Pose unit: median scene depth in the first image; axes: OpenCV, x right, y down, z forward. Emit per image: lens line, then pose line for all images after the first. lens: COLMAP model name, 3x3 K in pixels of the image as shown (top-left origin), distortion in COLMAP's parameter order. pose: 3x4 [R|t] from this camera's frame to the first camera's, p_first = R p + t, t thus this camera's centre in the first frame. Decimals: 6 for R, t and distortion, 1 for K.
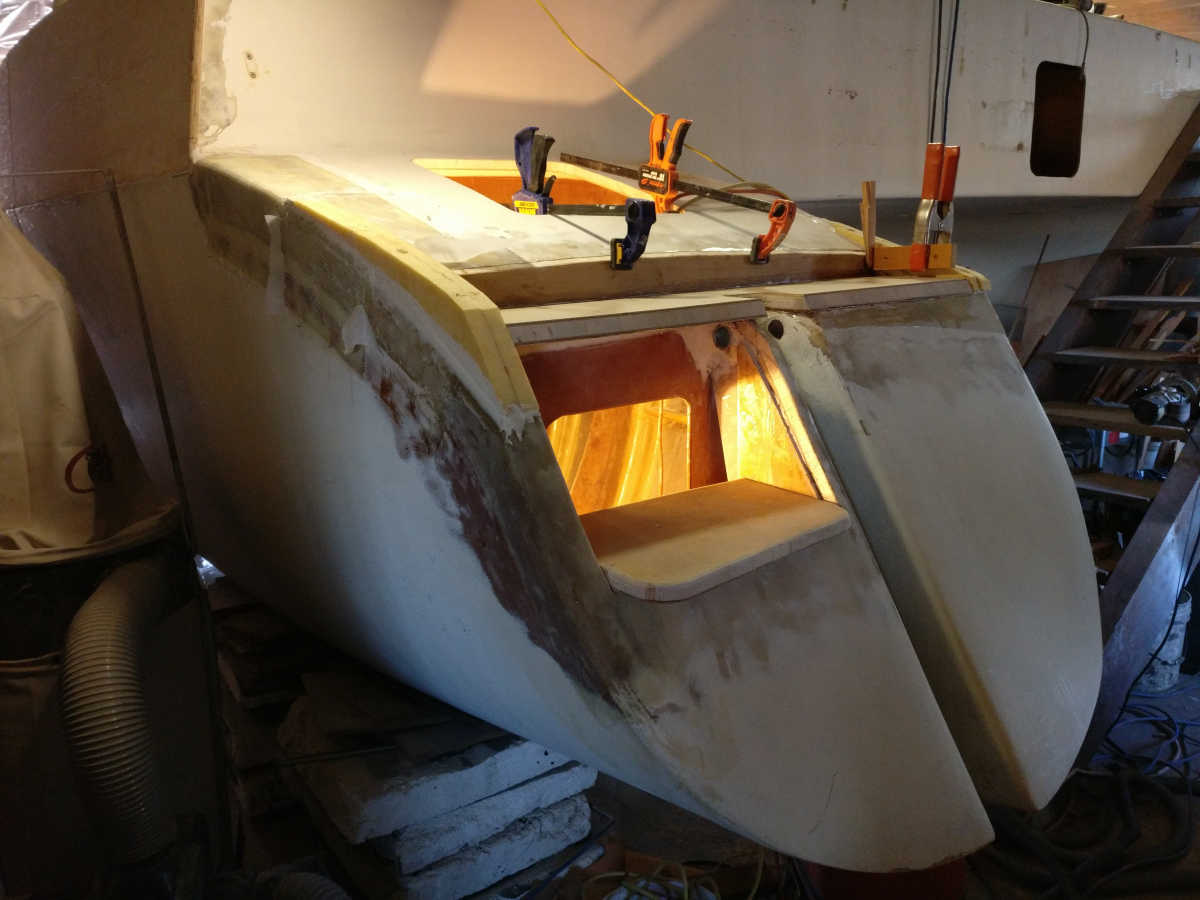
lens RADIAL K [[920.4, 0, 598.8], [0, 920.4, 475.3], [0, 0, 1]] dist [0.036606, -0.011068]
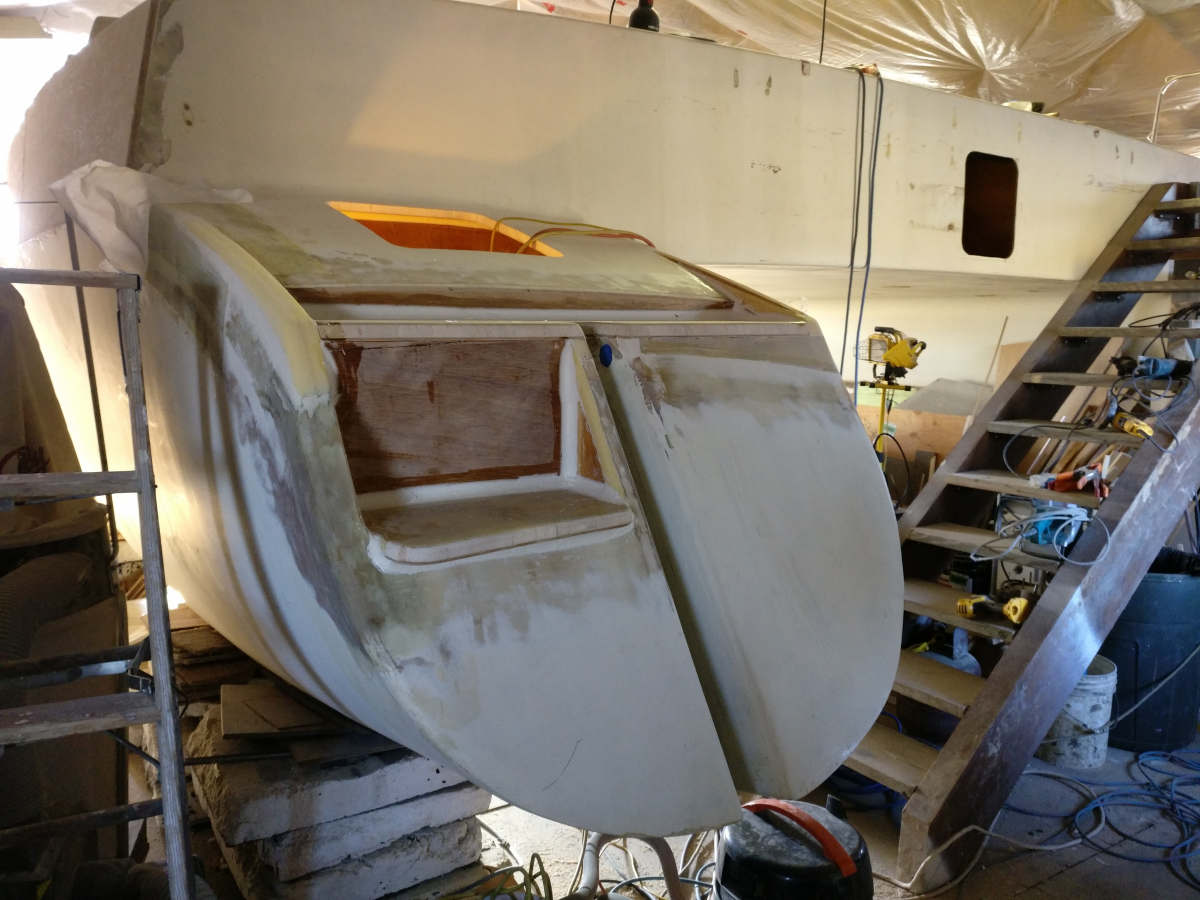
lens RADIAL K [[920.4, 0, 592.1], [0, 920.4, 454.8], [0, 0, 1]] dist [0.036606, -0.011068]
pose [[0.998134, 0.048978, -0.036464, 0.140518], [-0.052387, 0.993679, -0.099290, 0.046266], [0.031371, 0.101015, 0.994390, -0.056398]]
